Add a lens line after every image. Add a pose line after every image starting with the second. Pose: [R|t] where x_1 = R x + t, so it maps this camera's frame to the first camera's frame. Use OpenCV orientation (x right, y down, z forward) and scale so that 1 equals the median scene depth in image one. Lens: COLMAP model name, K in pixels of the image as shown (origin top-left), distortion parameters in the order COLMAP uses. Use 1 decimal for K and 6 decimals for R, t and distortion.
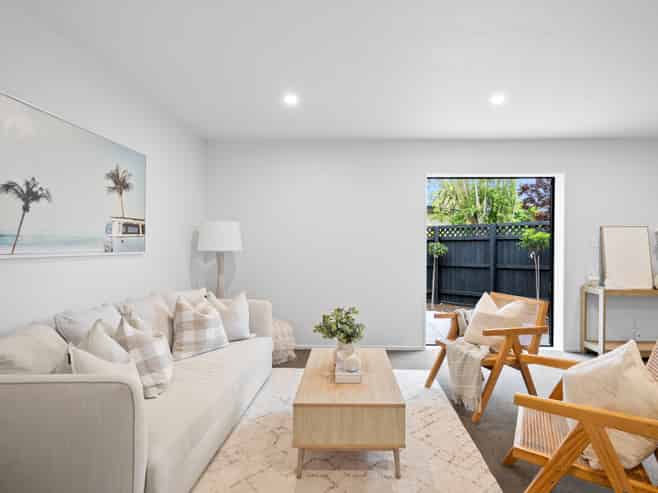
lens RADIAL K [[356.6, 0, 329.0], [0, 356.6, 246.5], [0, 0, 1]] dist [0.002407, 0.001895]
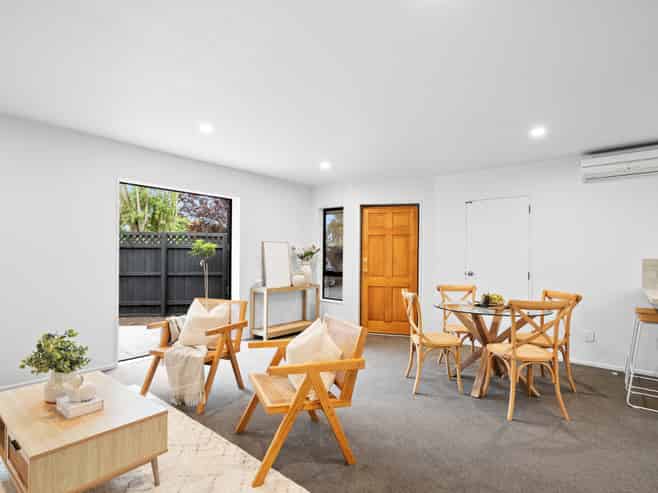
lens RADIAL K [[351.8, 0, 328.9], [0, 351.8, 256.5], [0, 0, 1]] dist [-0.001181, -0.000146]
pose [[0.623825, 0.001172, 0.781563, -0.153855], [-0.006684, 0.999970, 0.003836, -0.009435], [-0.781535, -0.007617, 0.623815, -0.007432]]
